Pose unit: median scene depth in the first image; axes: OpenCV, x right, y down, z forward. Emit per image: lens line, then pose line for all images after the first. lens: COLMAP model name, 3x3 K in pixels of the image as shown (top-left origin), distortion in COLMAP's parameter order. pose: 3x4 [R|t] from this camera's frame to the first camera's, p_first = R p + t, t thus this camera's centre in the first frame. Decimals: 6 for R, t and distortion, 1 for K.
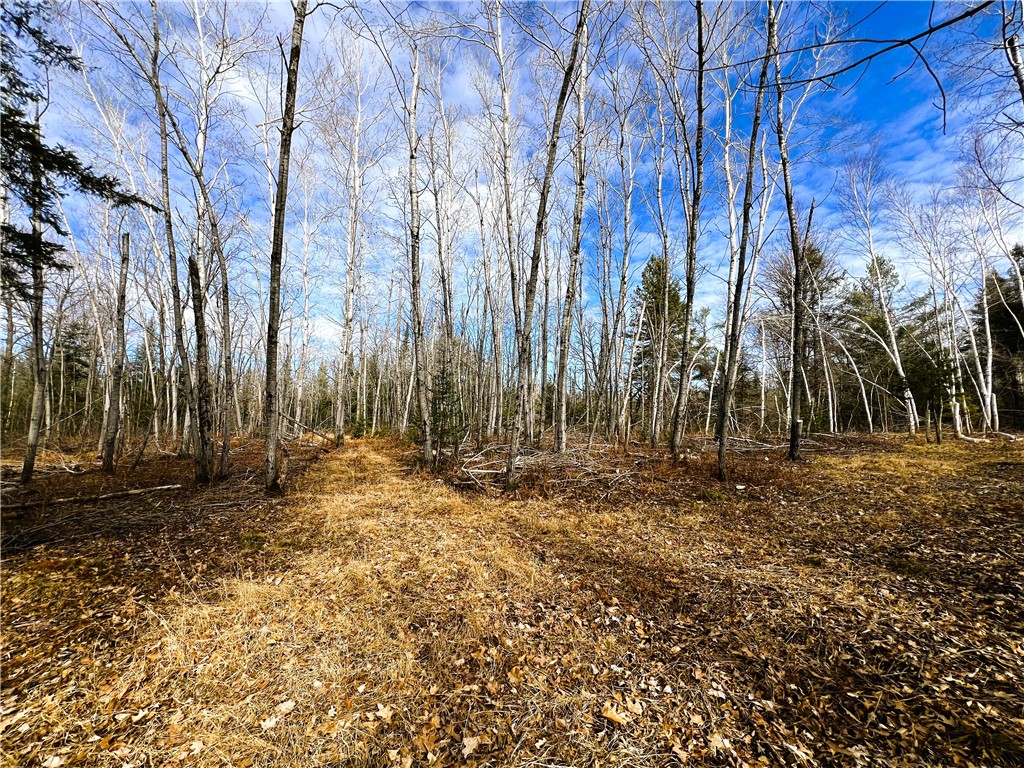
lens RADIAL K [[406.9, 0, 511.0], [0, 406.9, 384.9], [0, 0, 1]] dist [-0.004048, 0.001277]
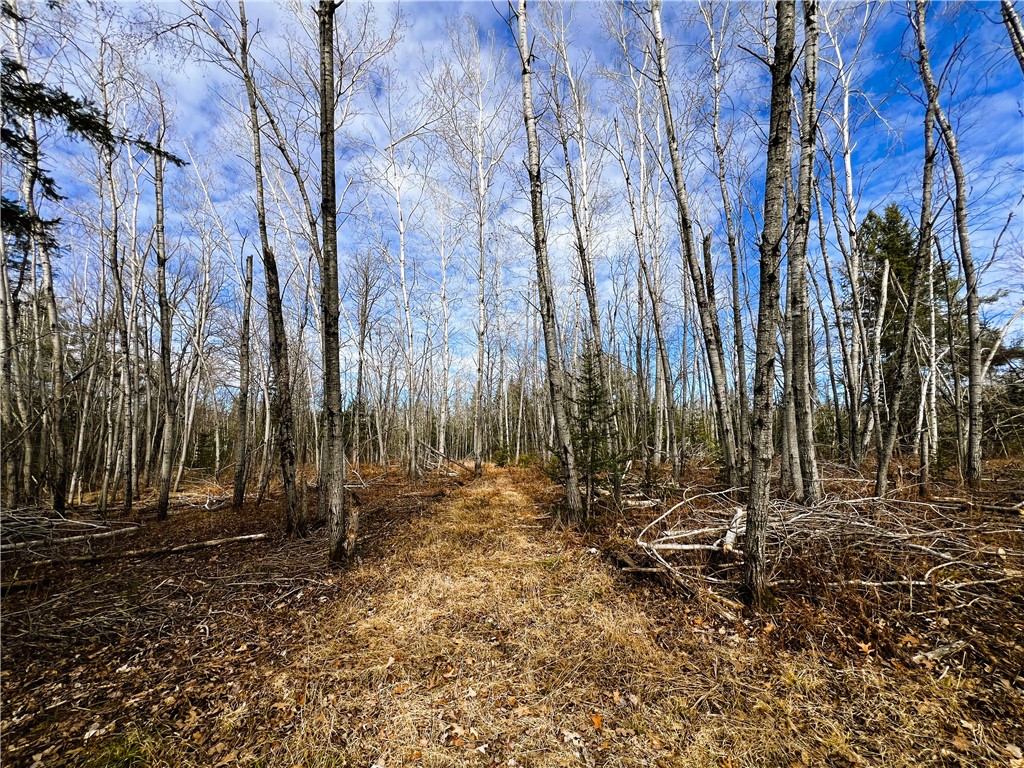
lens RADIAL K [[406.9, 0, 508.6], [0, 406.9, 382.5], [0, 0, 1]] dist [-0.004048, 0.001277]
pose [[0.931727, -0.074327, -0.355473, -0.057757], [0.050821, 0.995886, -0.075024, 0.030406], [0.359587, 0.051837, 0.931671, 0.356670]]
